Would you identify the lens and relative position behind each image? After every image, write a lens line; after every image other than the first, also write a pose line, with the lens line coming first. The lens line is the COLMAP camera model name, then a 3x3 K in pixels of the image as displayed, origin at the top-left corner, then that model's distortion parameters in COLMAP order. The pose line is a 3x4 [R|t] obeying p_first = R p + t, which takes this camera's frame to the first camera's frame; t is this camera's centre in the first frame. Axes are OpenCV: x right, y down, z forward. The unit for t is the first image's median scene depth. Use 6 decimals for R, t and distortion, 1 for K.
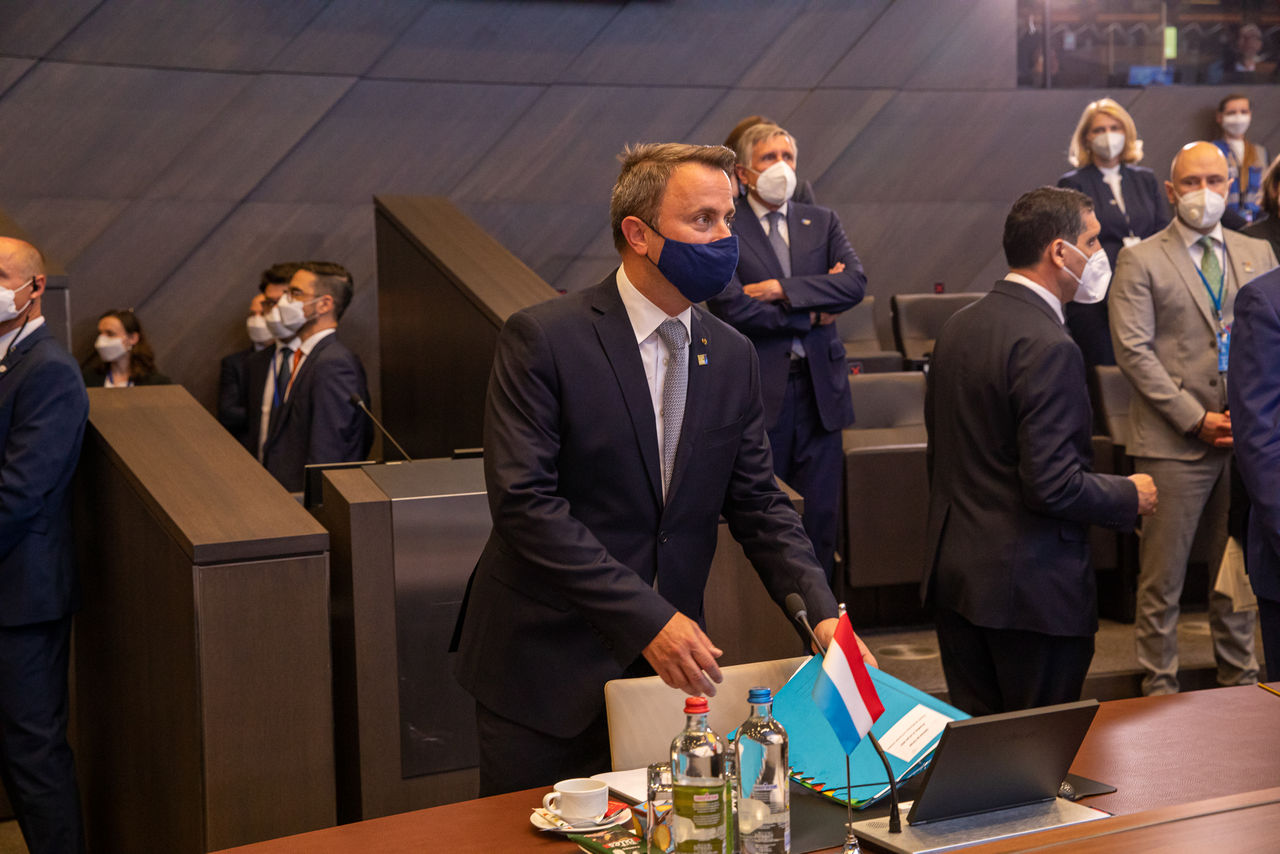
lens RADIAL K [[1852.1, 0, 643.4], [0, 1852.1, 428.5], [0, 0, 1]] dist [0.060964, 0.000000]
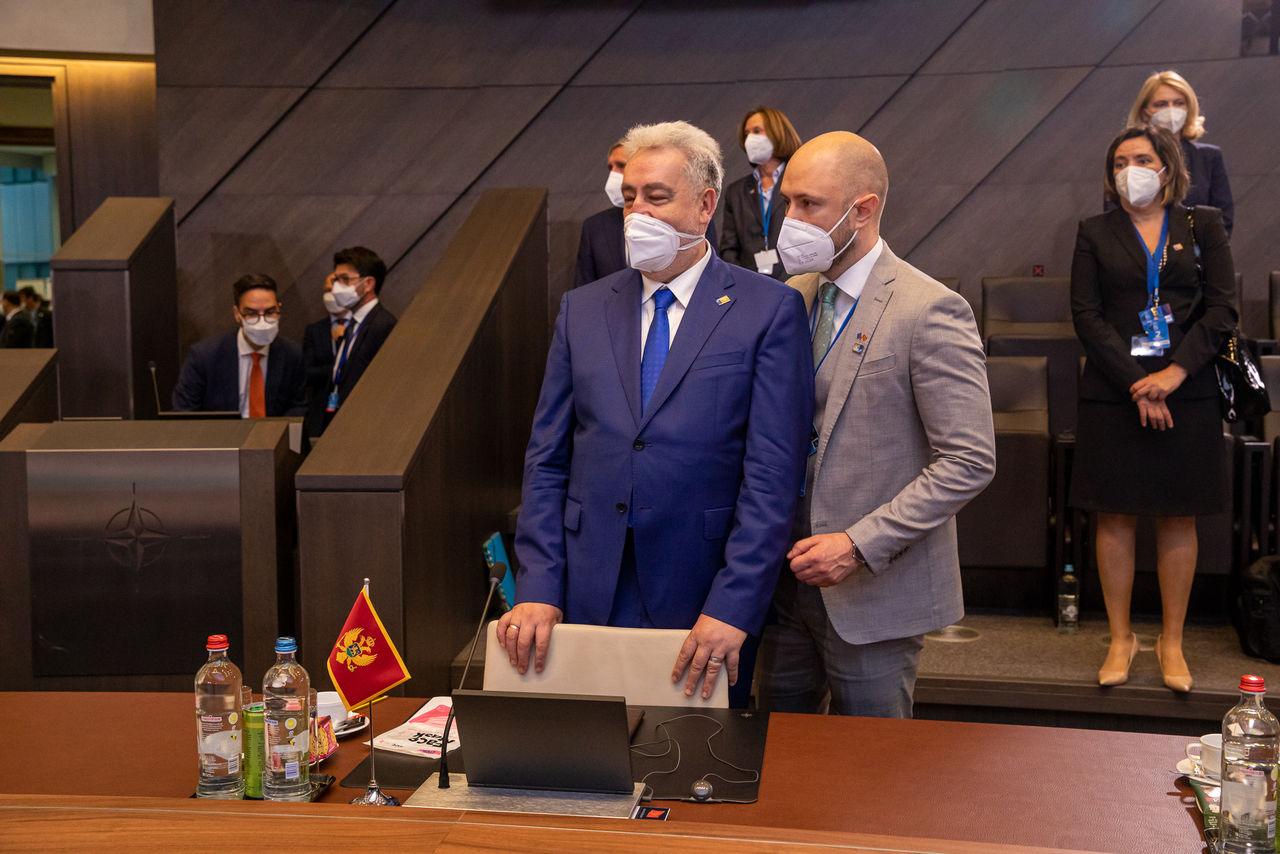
lens RADIAL K [[1551.1, 0, 633.5], [0, 1551.1, 428.8], [0, 0, 1]] dist [0.048176, 0.000000]
pose [[0.856253, 0.062647, -0.512744, 0.424418], [-0.043275, 0.997829, 0.049647, -0.025368], [0.514741, -0.020322, 0.857105, 0.187206]]
